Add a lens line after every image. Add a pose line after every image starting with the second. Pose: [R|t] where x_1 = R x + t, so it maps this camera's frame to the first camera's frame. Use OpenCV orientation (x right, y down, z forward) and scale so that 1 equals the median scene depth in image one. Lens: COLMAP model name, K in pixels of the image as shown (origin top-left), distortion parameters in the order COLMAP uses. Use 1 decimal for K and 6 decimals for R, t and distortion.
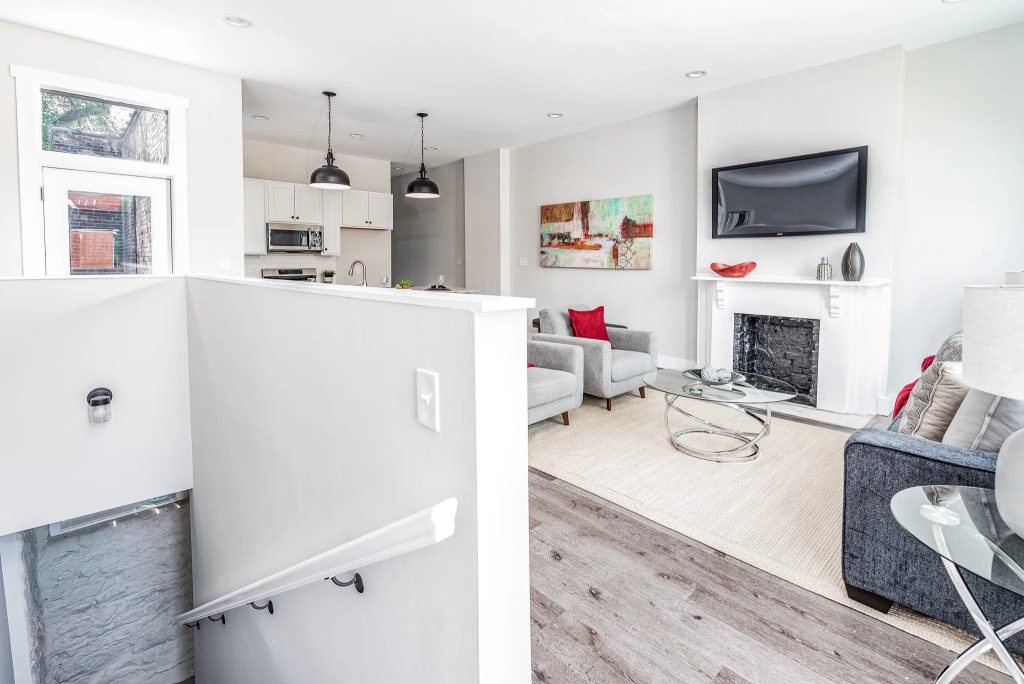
lens RADIAL K [[471.7, 0, 482.0], [0, 471.7, 283.6], [0, 0, 1]] dist [0.002648, 0.000824]
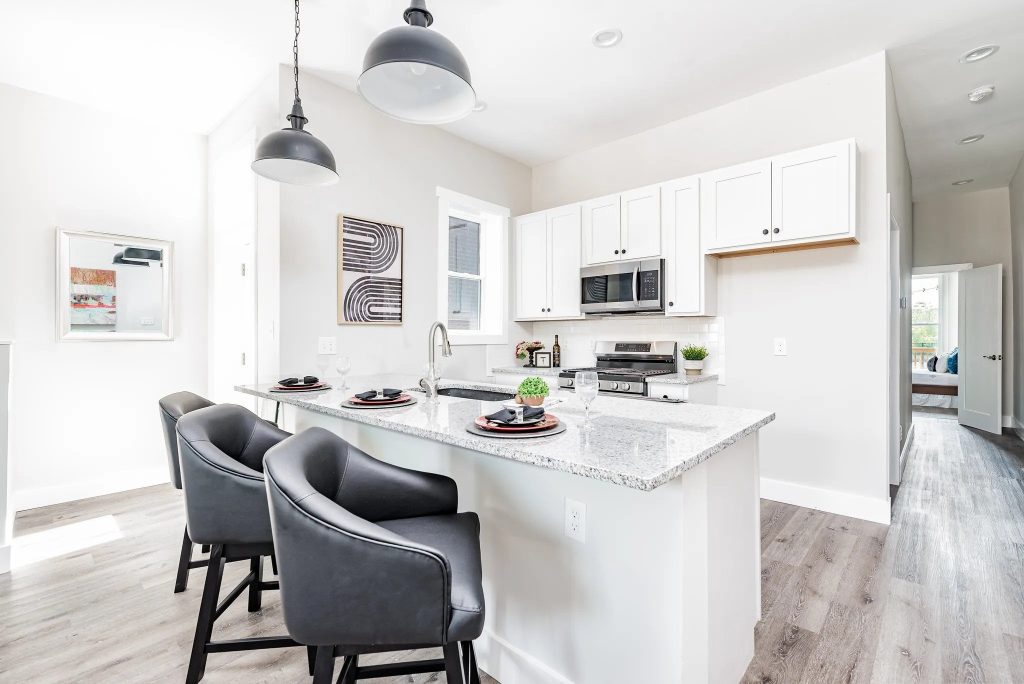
lens RADIAL K [[471.7, 0, 519.0], [0, 471.7, 333.6], [0, 0, 1]] dist [0.002648, 0.000824]
pose [[0.163955, -0.003735, -0.986461, 0.219176], [-0.043755, 0.998981, -0.011055, -0.046742], [0.985497, 0.044975, 0.163625, 1.237323]]
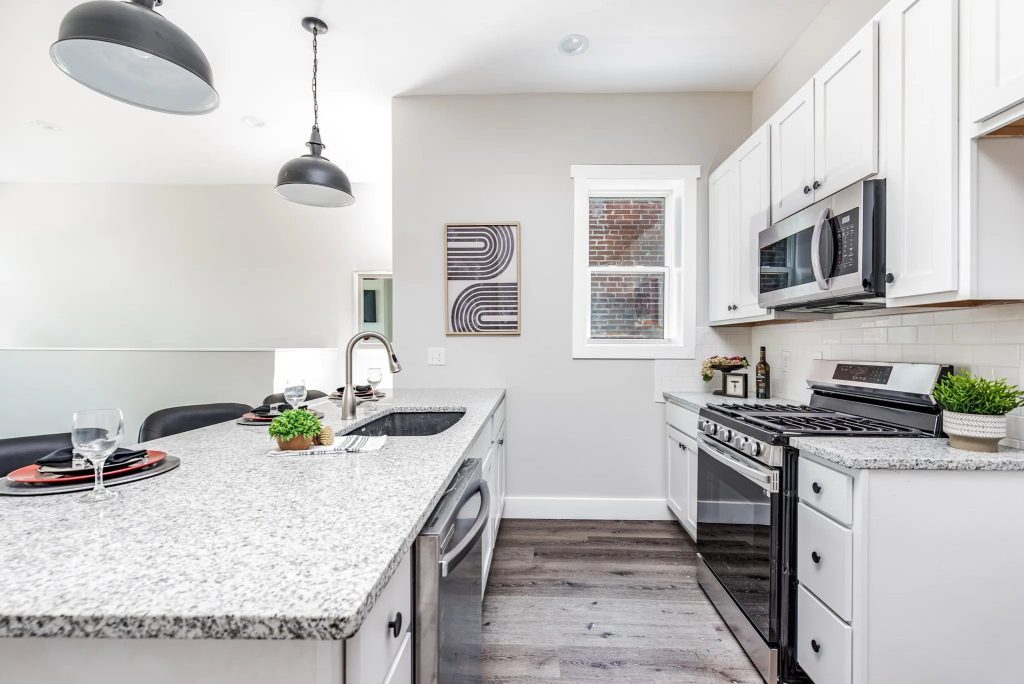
lens RADIAL K [[455.5, 0, 507.8], [0, 455.5, 349.0], [0, 0, 1]] dist [-0.005514, -0.000112]
pose [[-0.652516, 0.005719, -0.757753, -0.092350], [-0.037023, 0.998537, 0.039418, -0.067548], [0.756870, 0.053775, -0.651349, 1.633226]]
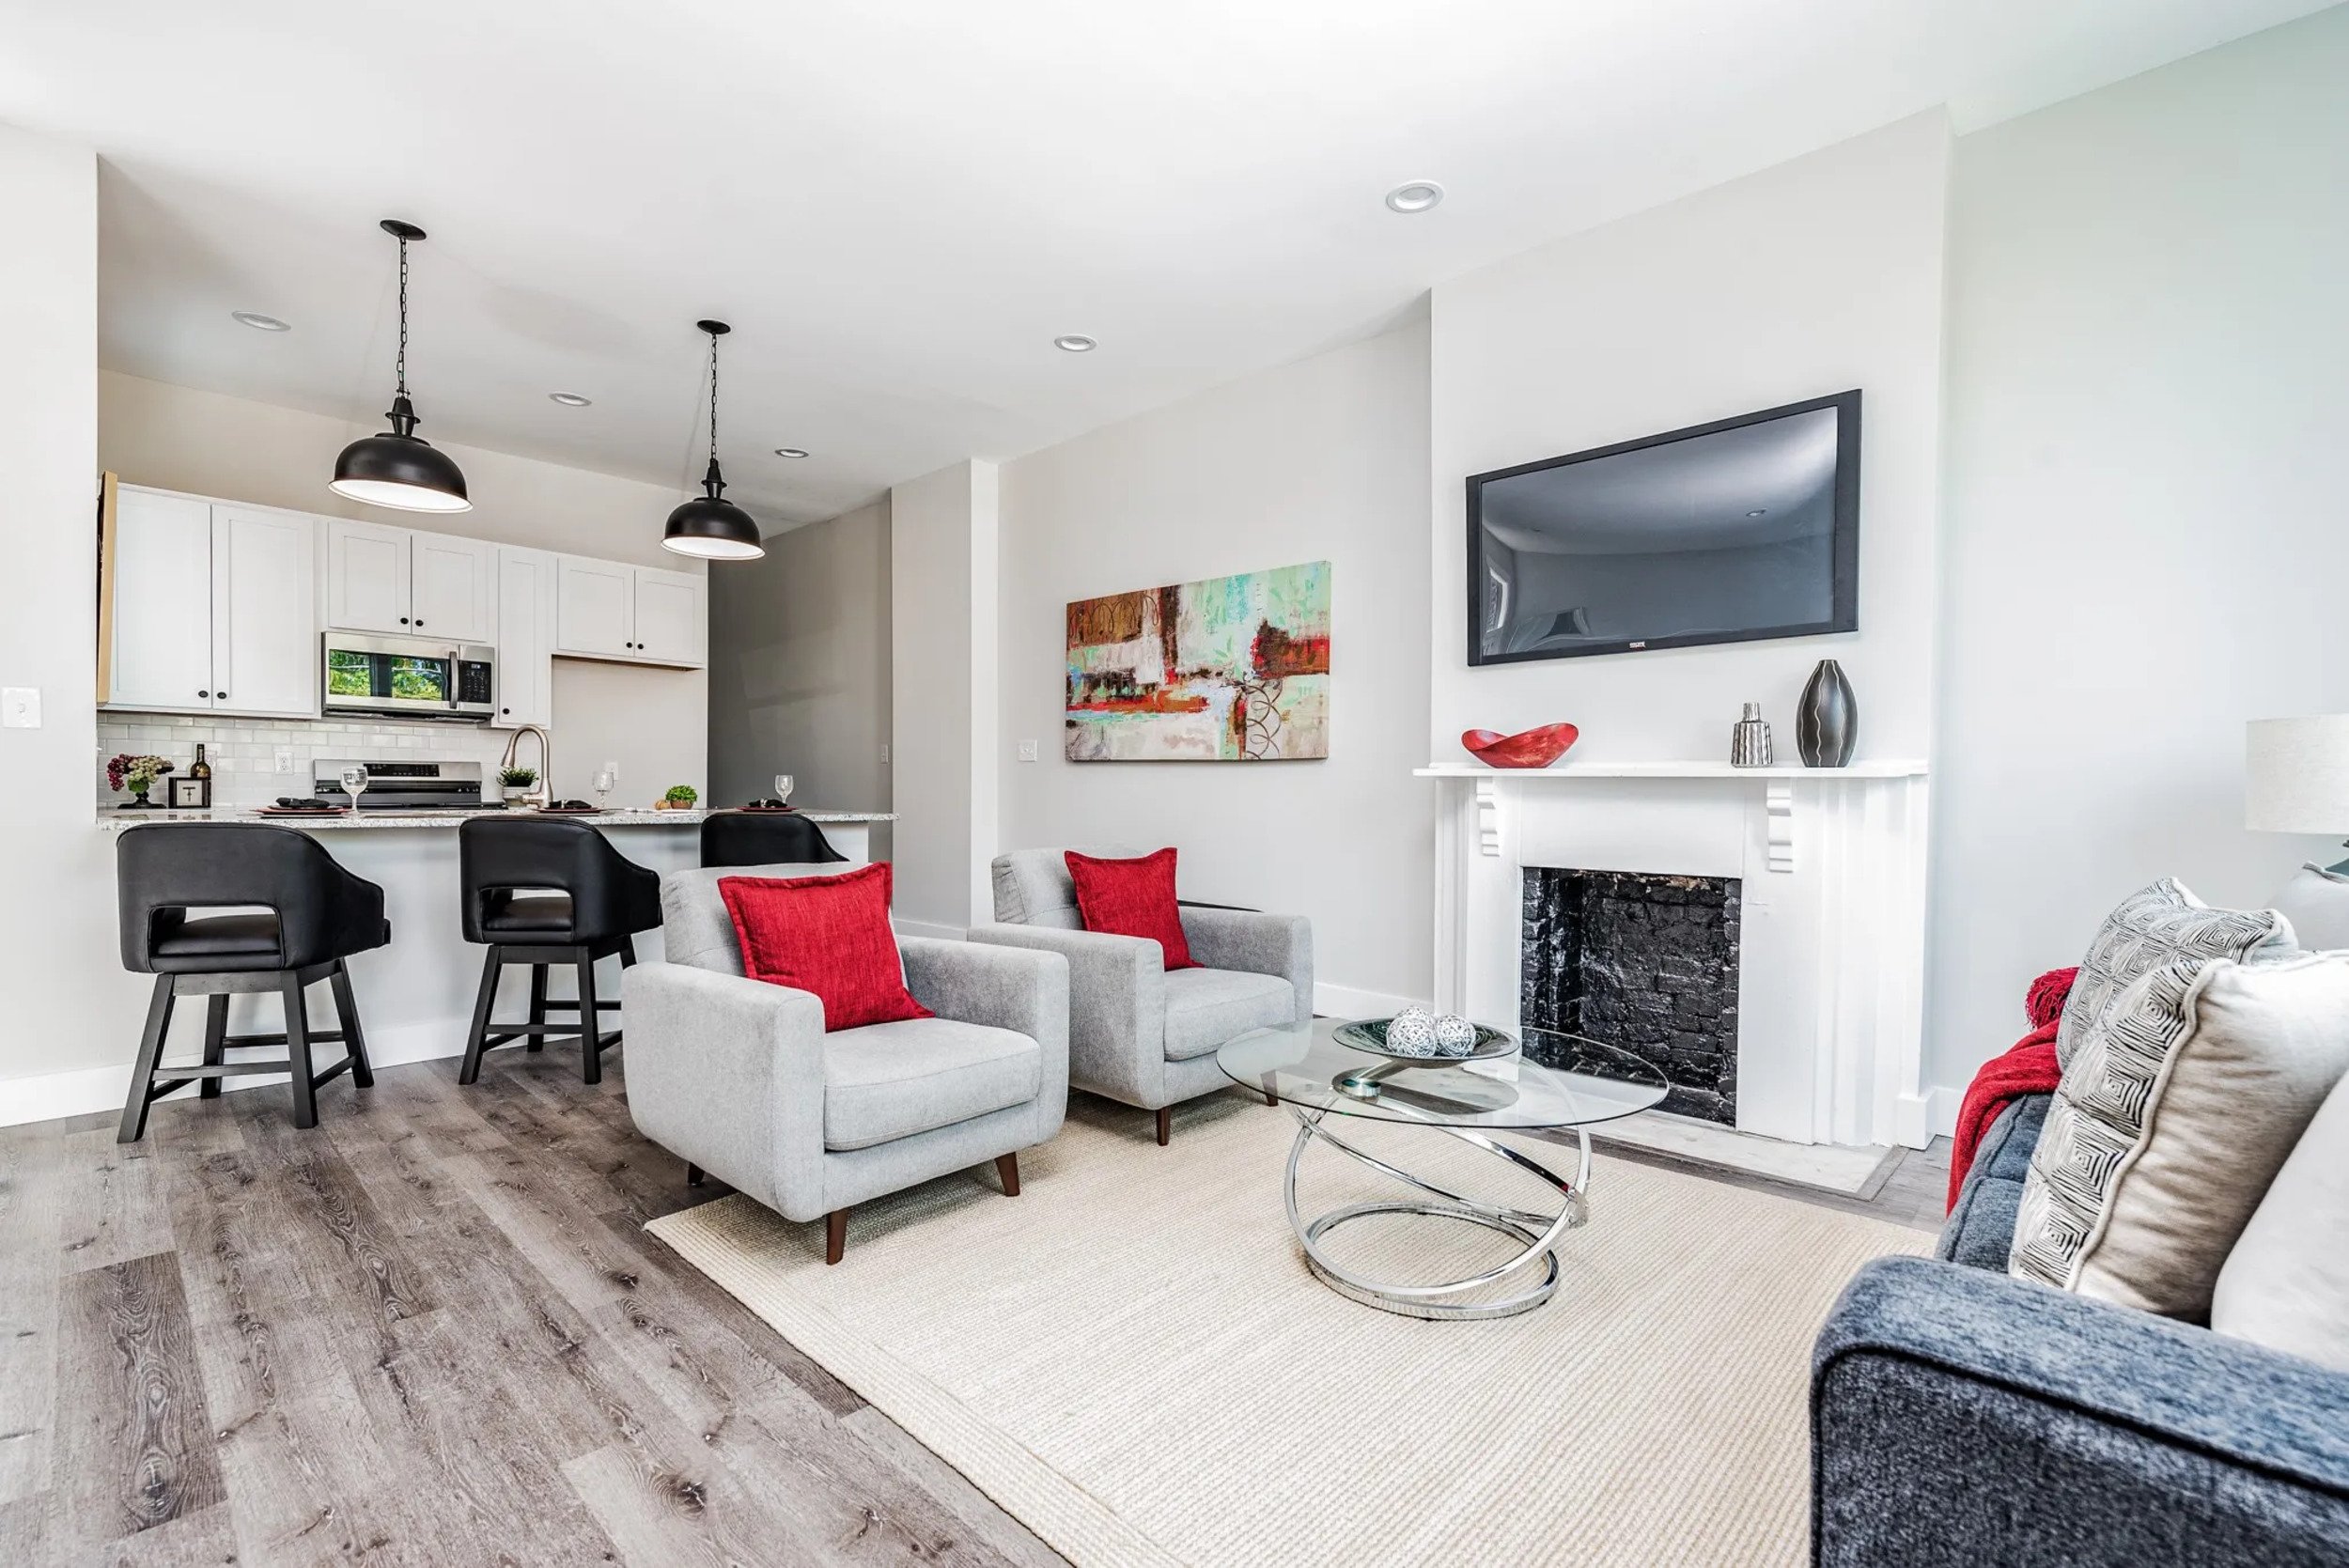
lens RADIAL K [[1044.8, 0, 1143.9], [0, 1044.8, 814.8], [0, 0, 1]] dist [-0.005514, -0.000112]
pose [[0.995921, 0.010781, 0.089583, 0.164014], [-0.008404, 0.999604, -0.026863, 0.044927], [-0.089837, 0.026000, 0.995617, 0.215211]]
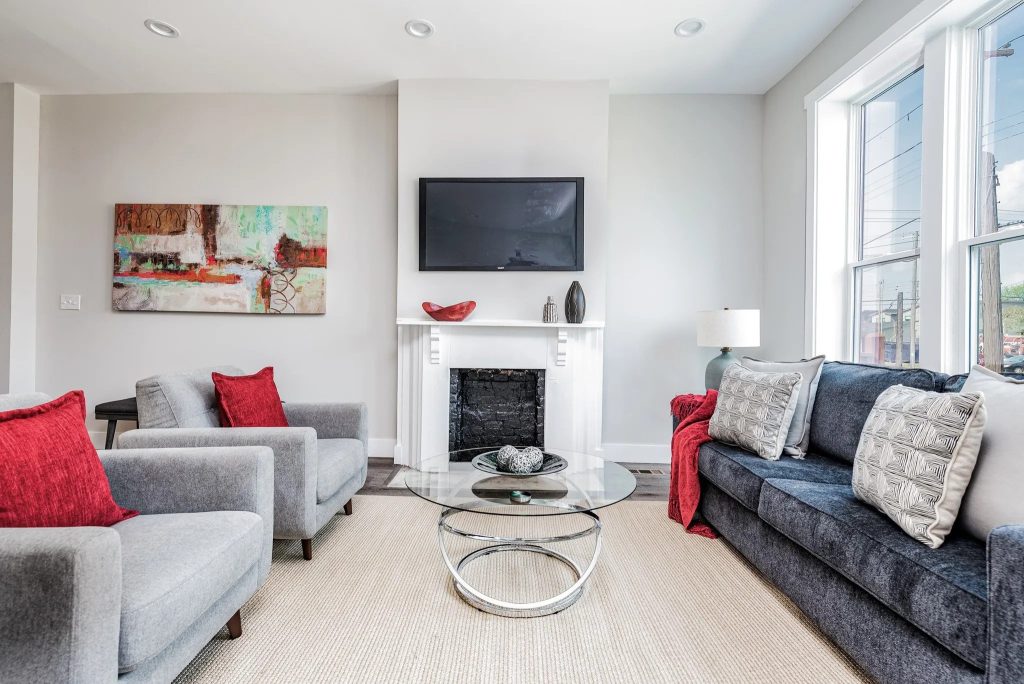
lens RADIAL K [[471.7, 0, 487.1], [0, 471.7, 330.4], [0, 0, 1]] dist [0.002648, 0.000824]
pose [[0.667997, 0.020393, 0.743885, 0.004737], [0.022907, 0.998587, -0.047945, 0.037848], [-0.743811, 0.049067, 0.666586, 0.428073]]
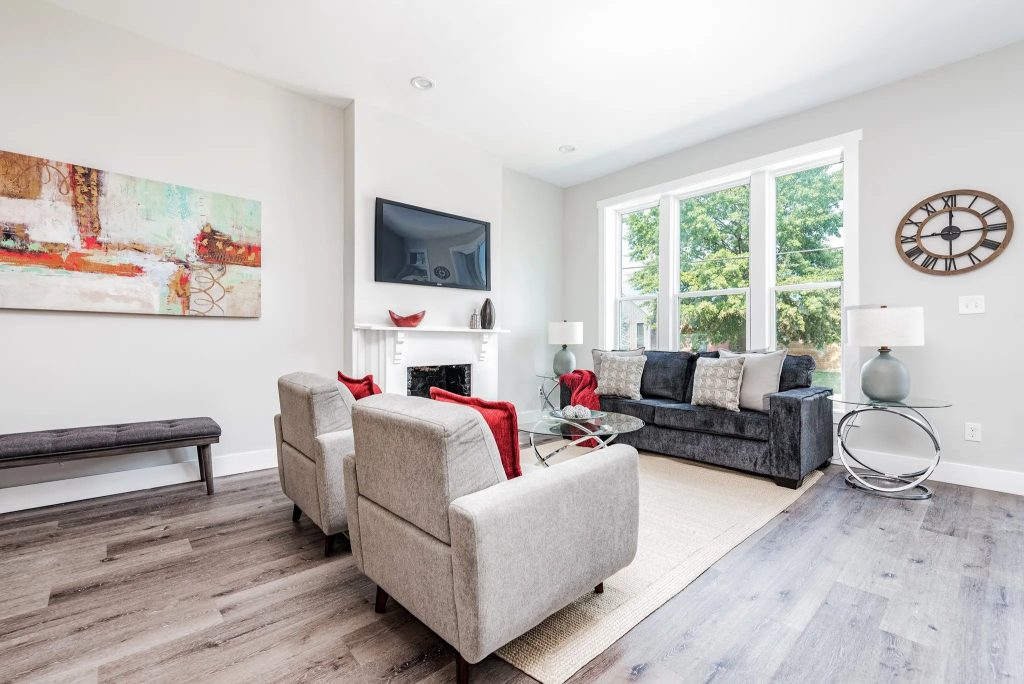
lens RADIAL K [[455.5, 0, 513.5], [0, 455.5, 343.1], [0, 0, 1]] dist [-0.005514, -0.000112]
pose [[-0.062589, -0.004749, 0.998028, -0.331004], [0.048884, 0.998774, 0.007818, 0.019166], [-0.996842, 0.049277, -0.062280, 0.818187]]
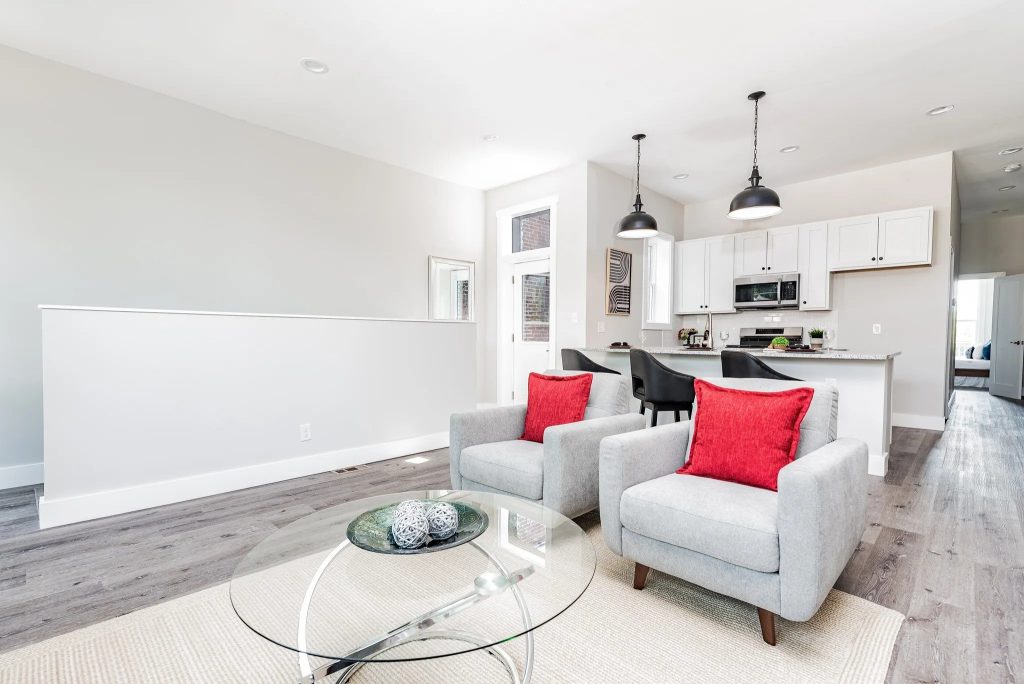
lens RADIAL K [[471.7, 0, 524.8], [0, 471.7, 351.5], [0, 0, 1]] dist [0.002648, 0.000824]
pose [[0.131631, 0.034271, -0.990706, 0.641281], [-0.049149, 0.998399, 0.028007, 0.016886], [0.990080, 0.045006, 0.133104, 0.704850]]
